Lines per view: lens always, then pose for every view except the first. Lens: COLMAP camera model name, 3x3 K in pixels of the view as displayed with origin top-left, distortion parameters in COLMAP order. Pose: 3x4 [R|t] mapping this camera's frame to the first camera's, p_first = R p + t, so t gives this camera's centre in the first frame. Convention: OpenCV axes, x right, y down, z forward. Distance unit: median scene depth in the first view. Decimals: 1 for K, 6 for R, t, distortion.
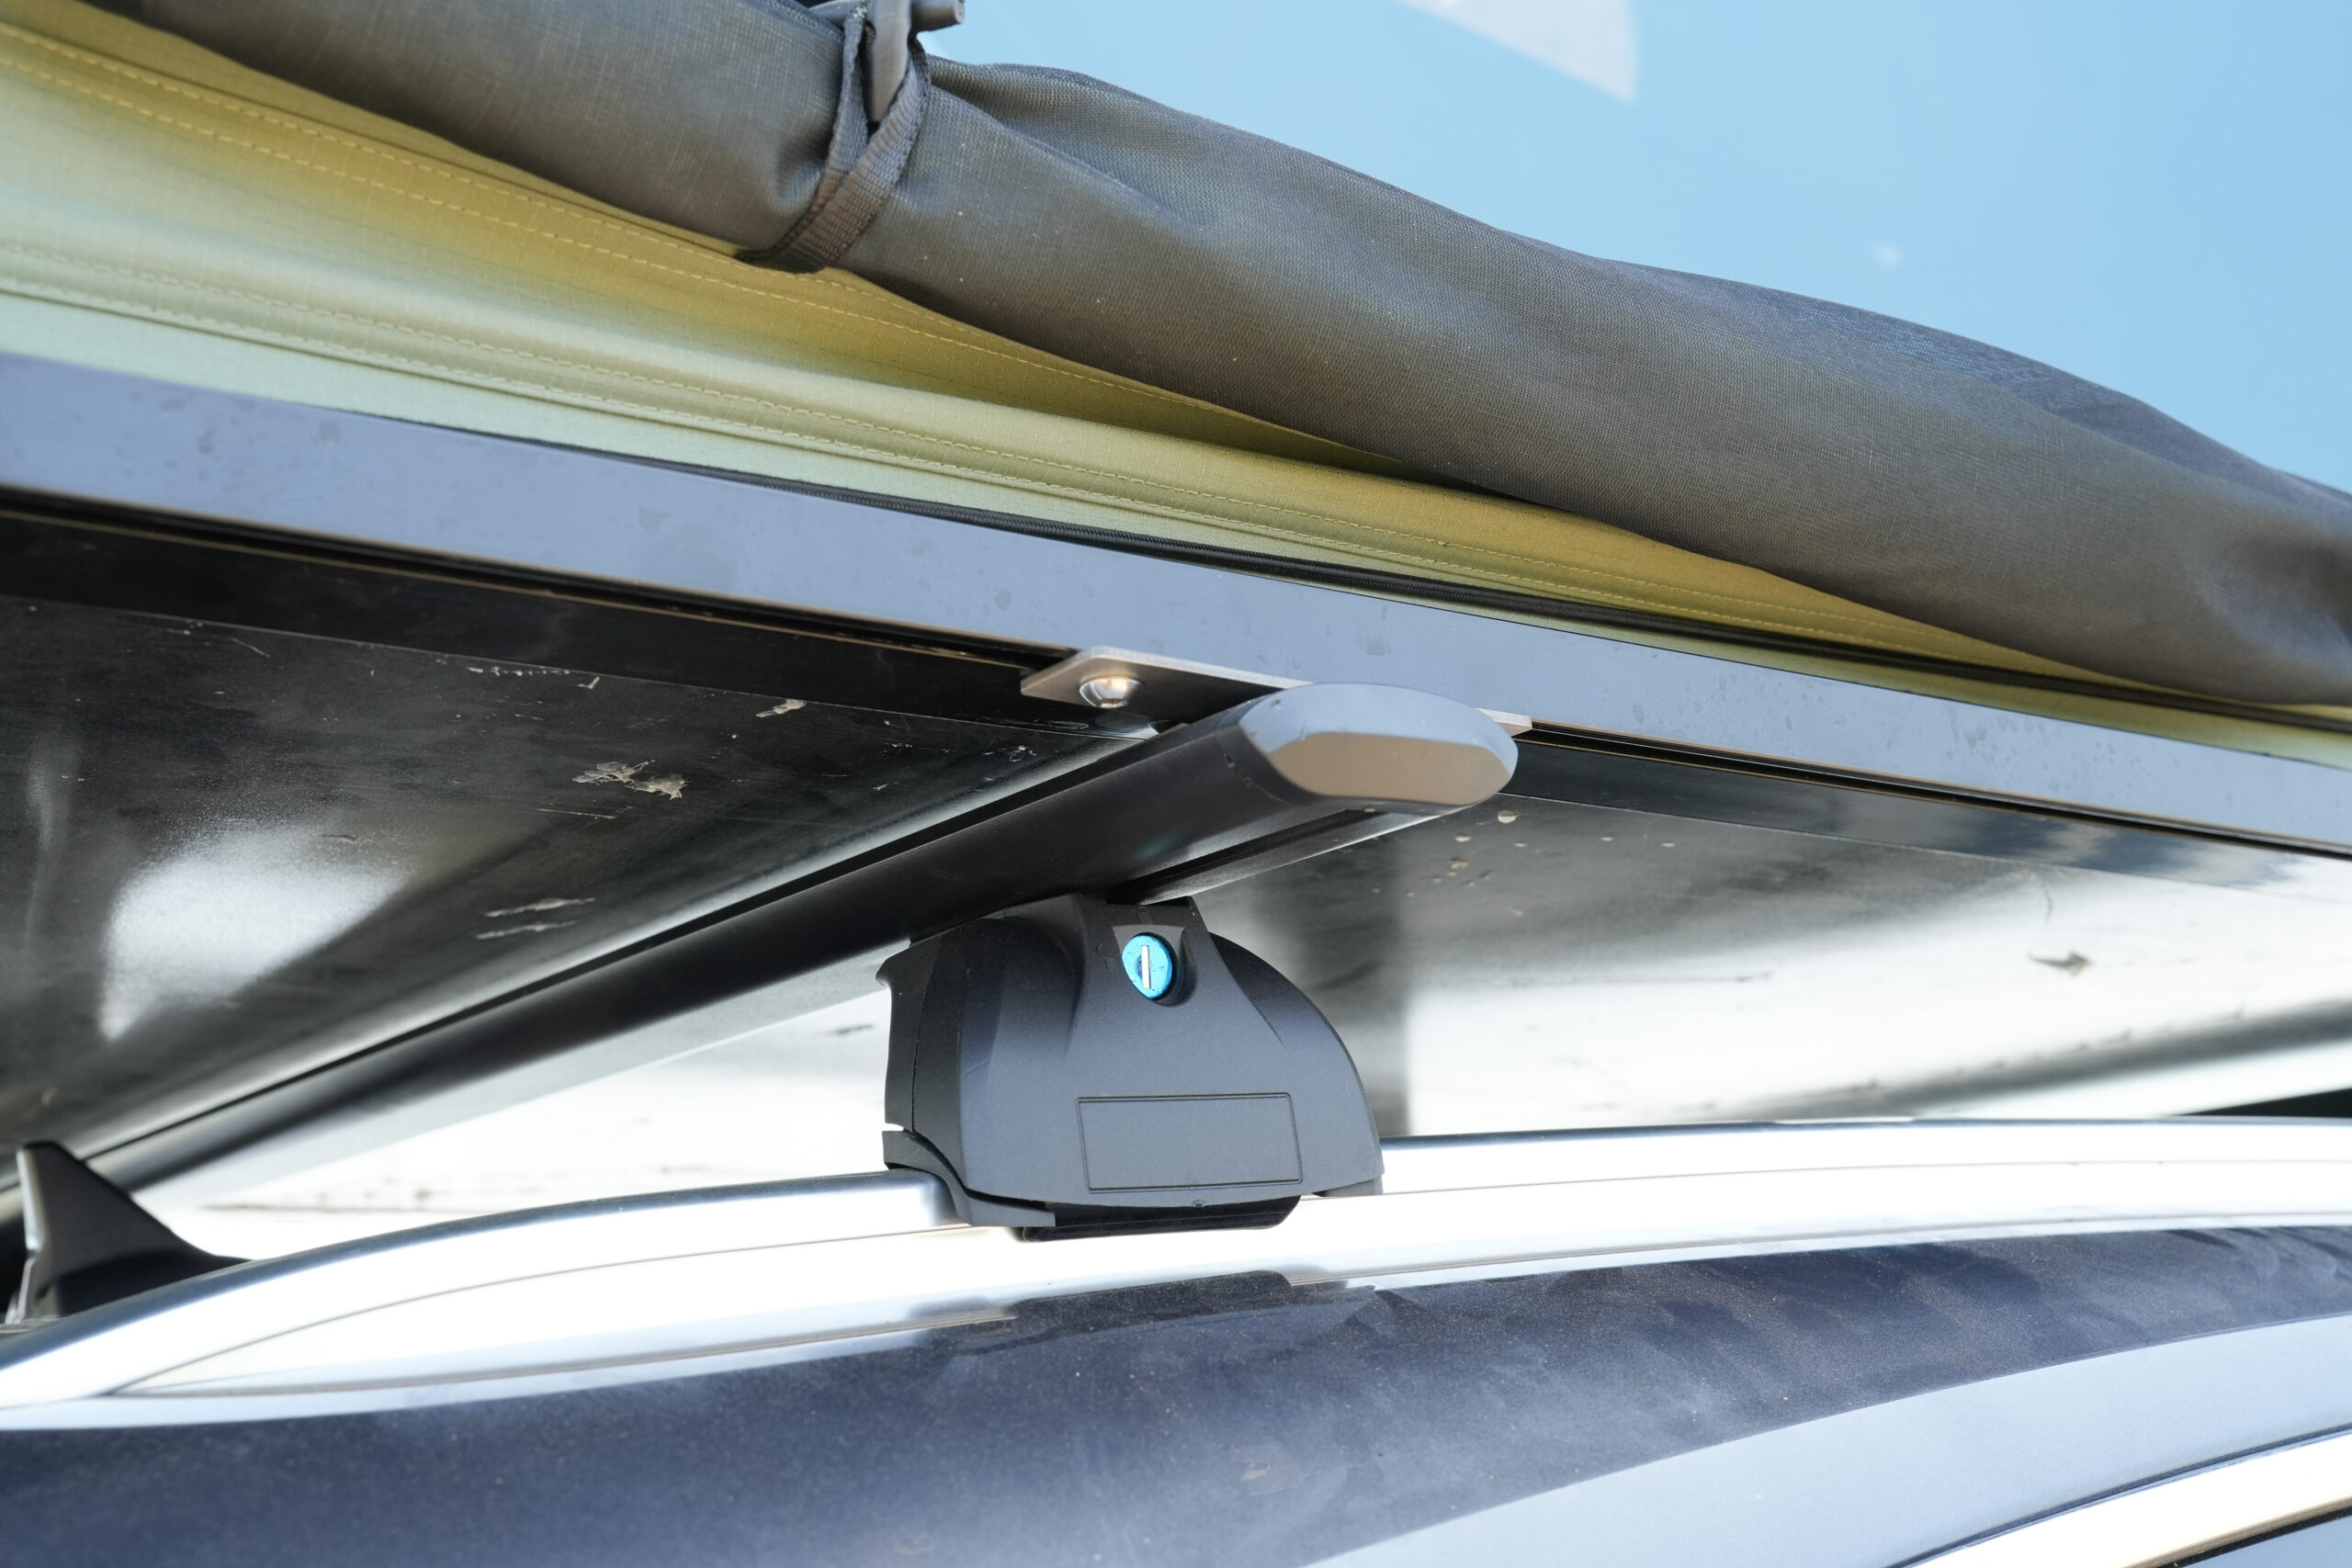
lens RADIAL K [[3052.4, 0, 1176.0], [0, 3052.4, 784.0], [0, 0, 1]] dist [-0.011223, -0.042056]
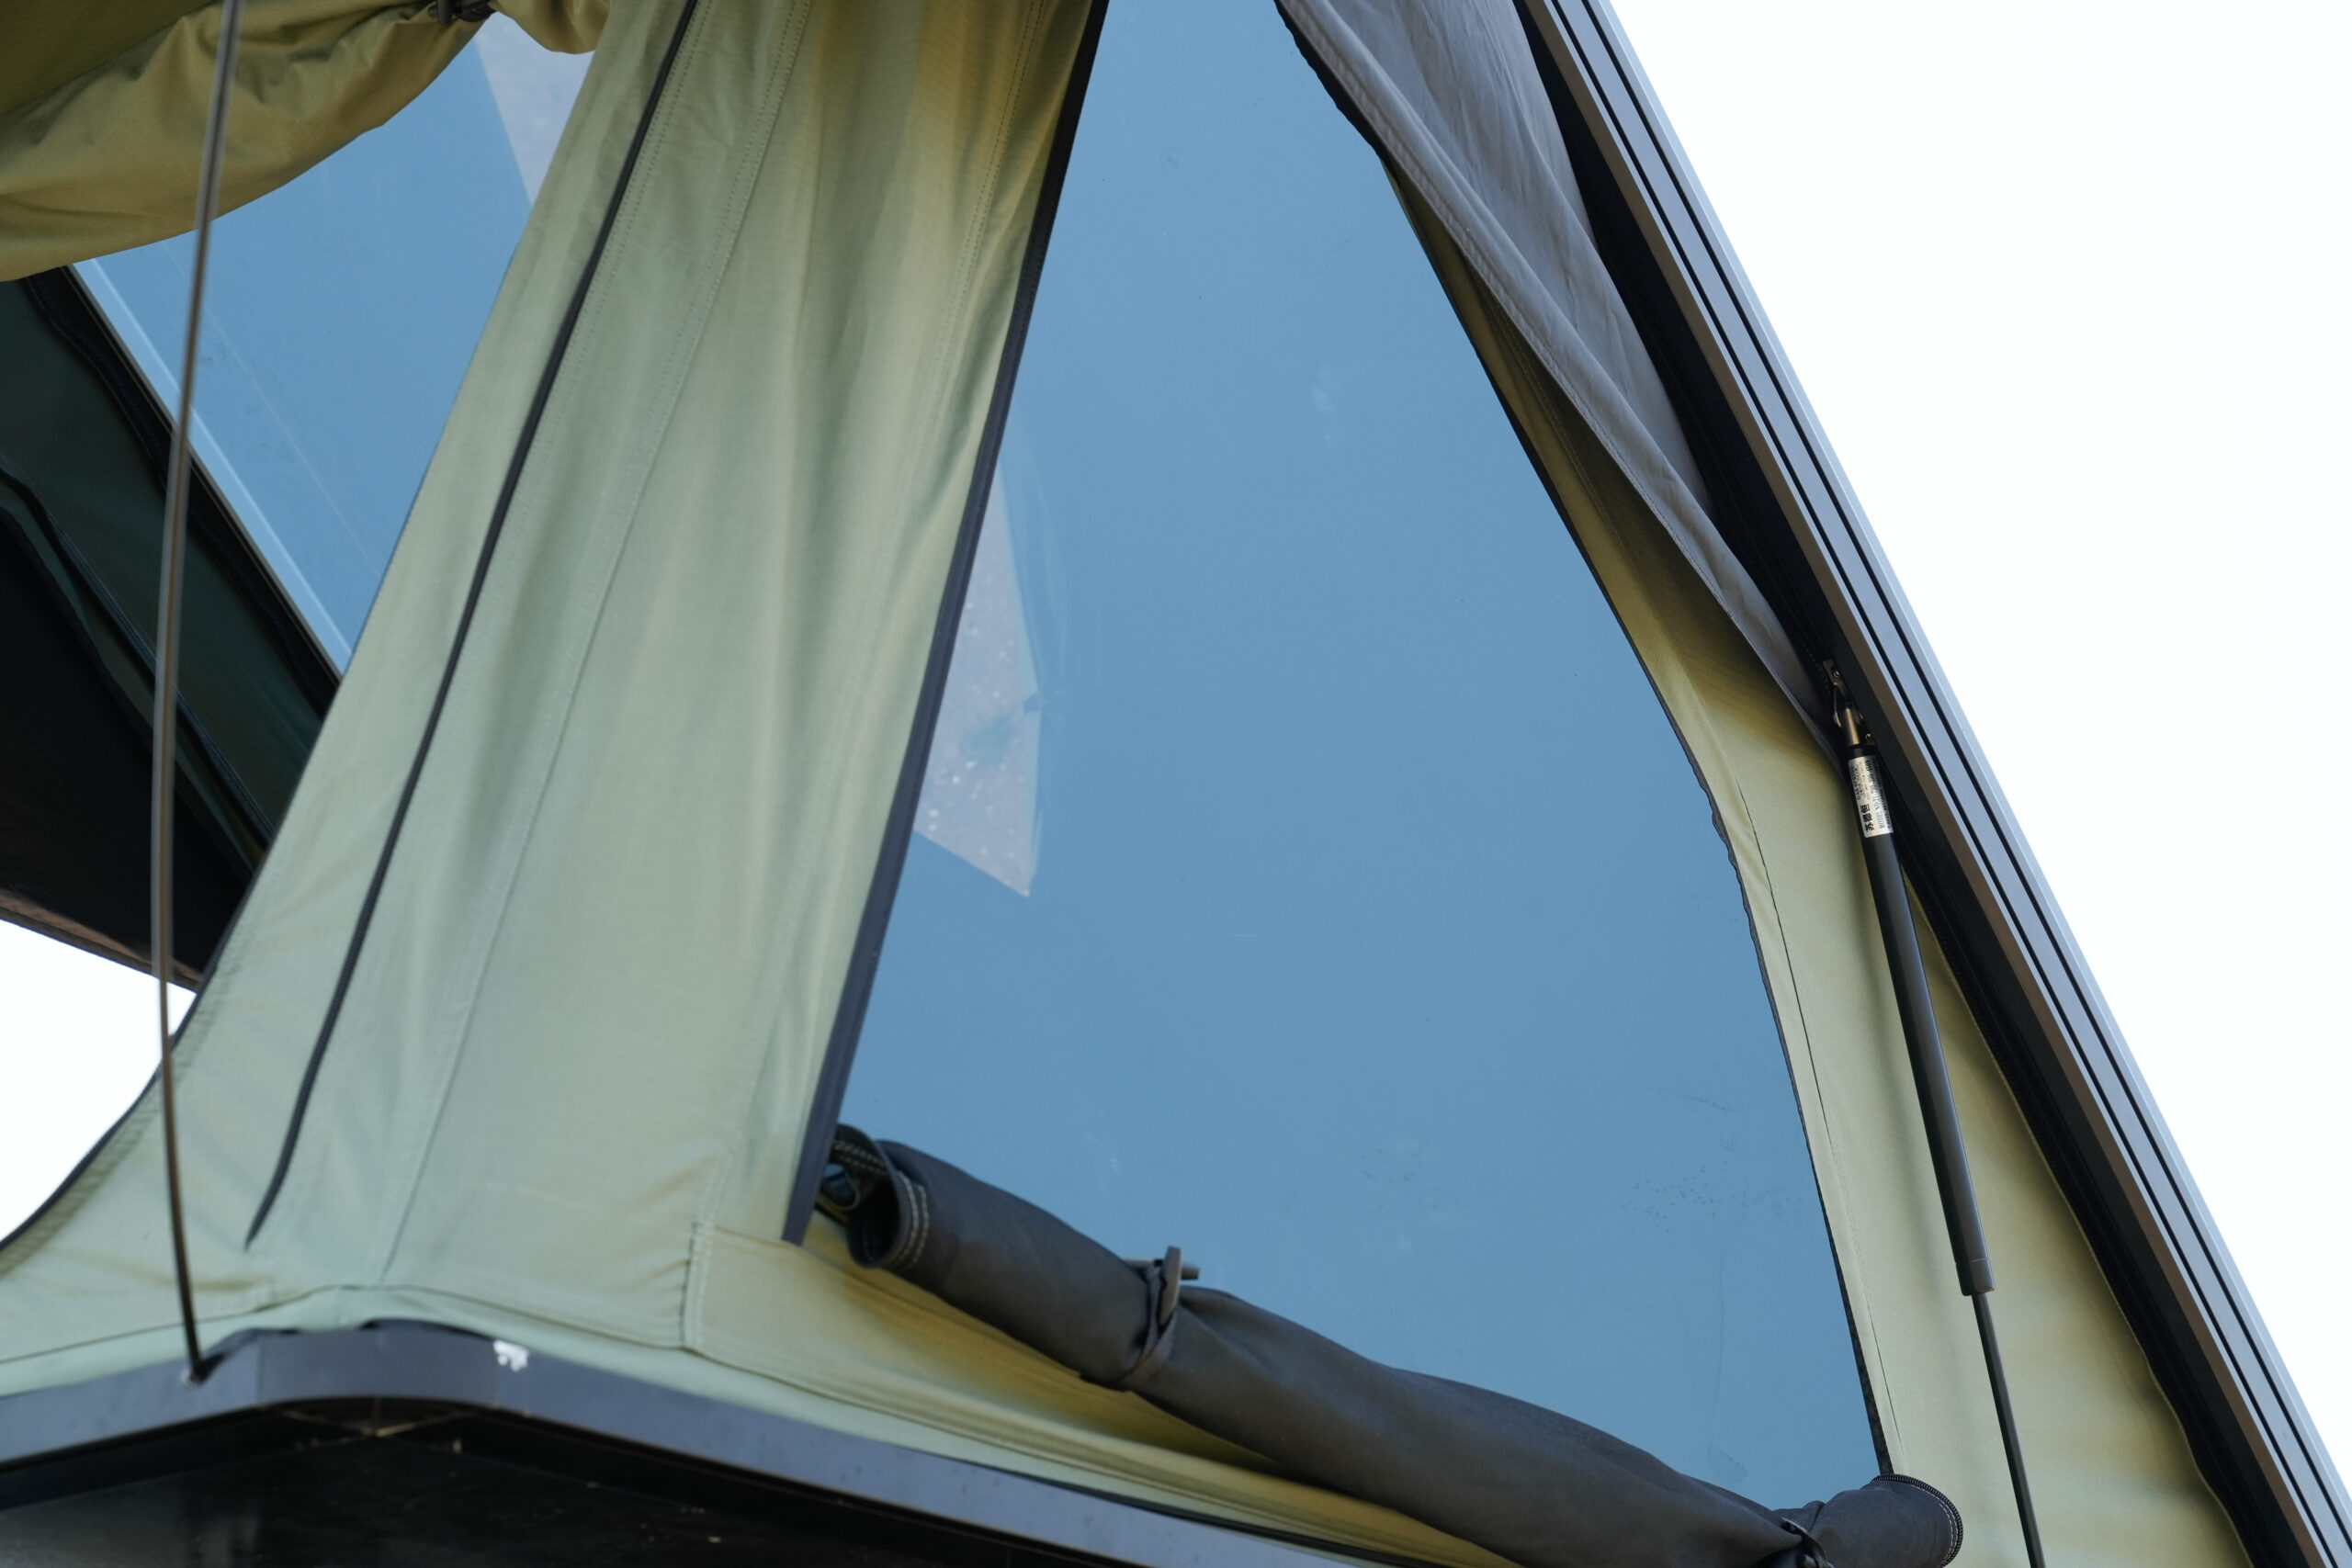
lens RADIAL K [[4588.5, 0, 1292.0], [0, 4588.5, 789.8], [0, 0, 1]] dist [0.002240, -0.399149]
pose [[0.939976, 0.131473, 0.314896, -1.015345], [-0.086060, 0.984305, -0.154067, -0.096824], [-0.330210, 0.117719, 0.936538, -1.952493]]
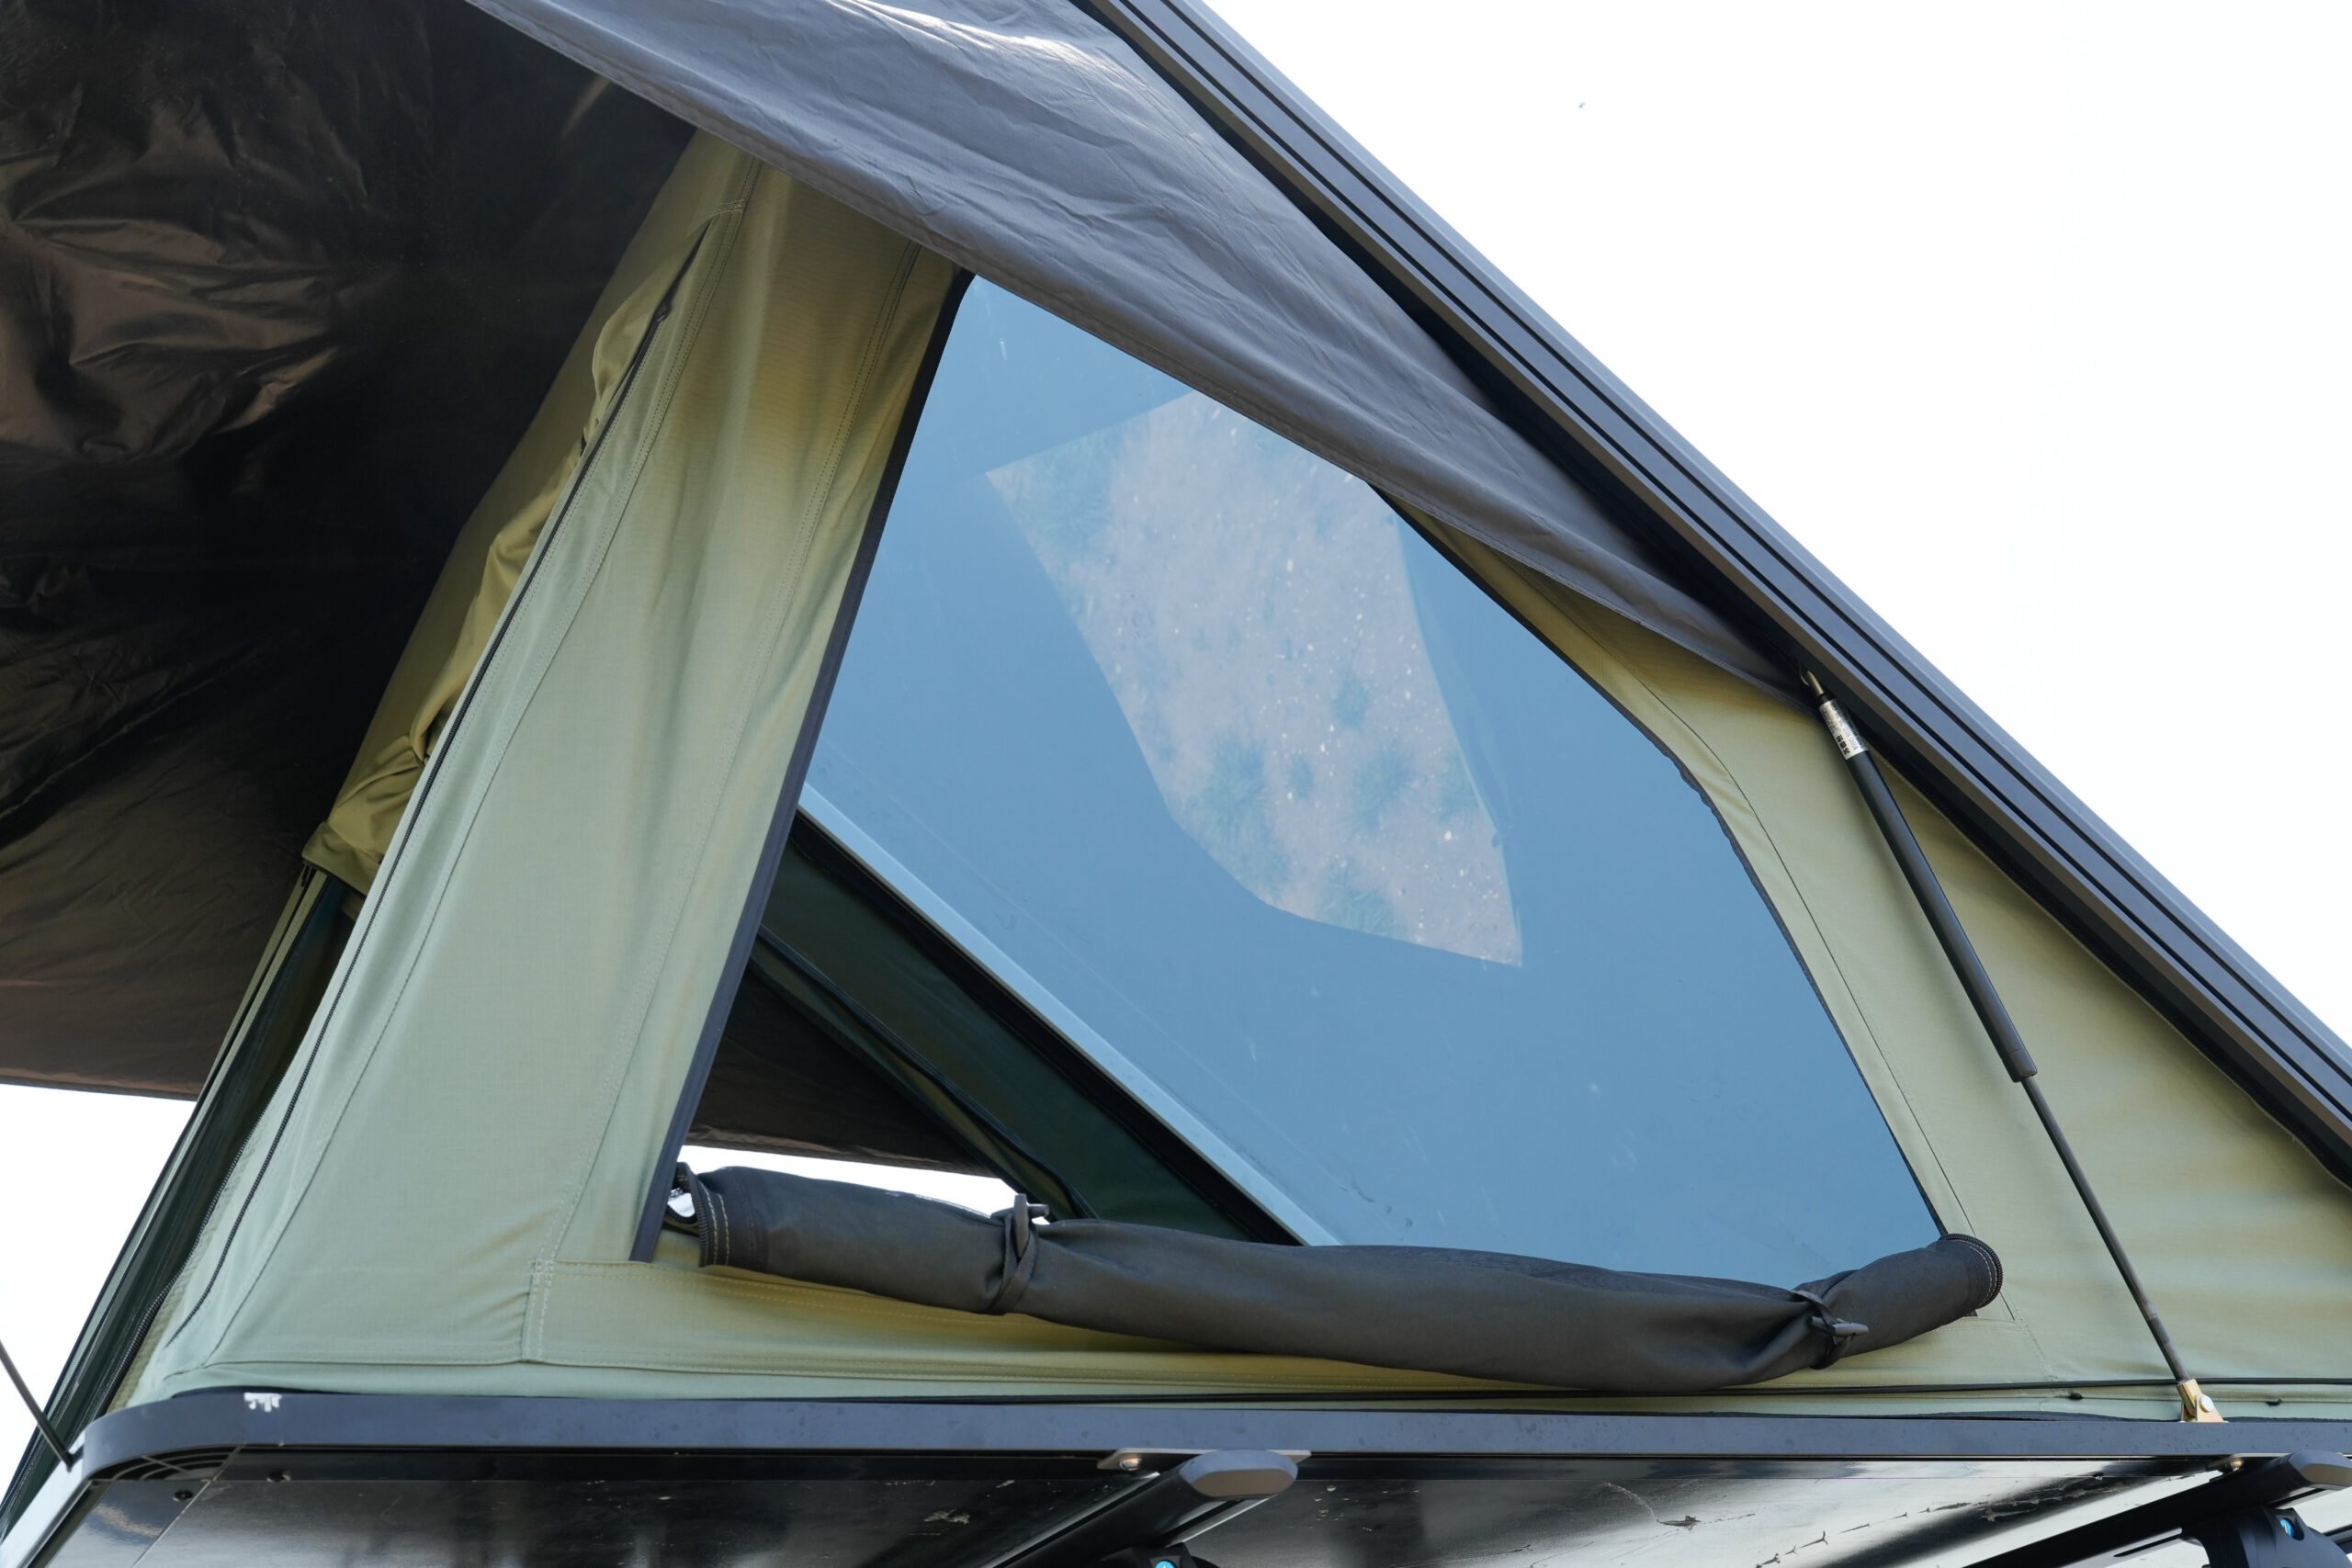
lens RADIAL K [[2640.4, 0, 1183.3], [0, 2640.4, 749.0], [0, 0, 1]] dist [-0.004139, 0.012612]
pose [[0.991412, -0.124257, -0.040764, 0.186887], [0.110101, 0.961309, -0.252513, -0.042849], [0.070563, 0.245857, 0.966734, -1.291957]]
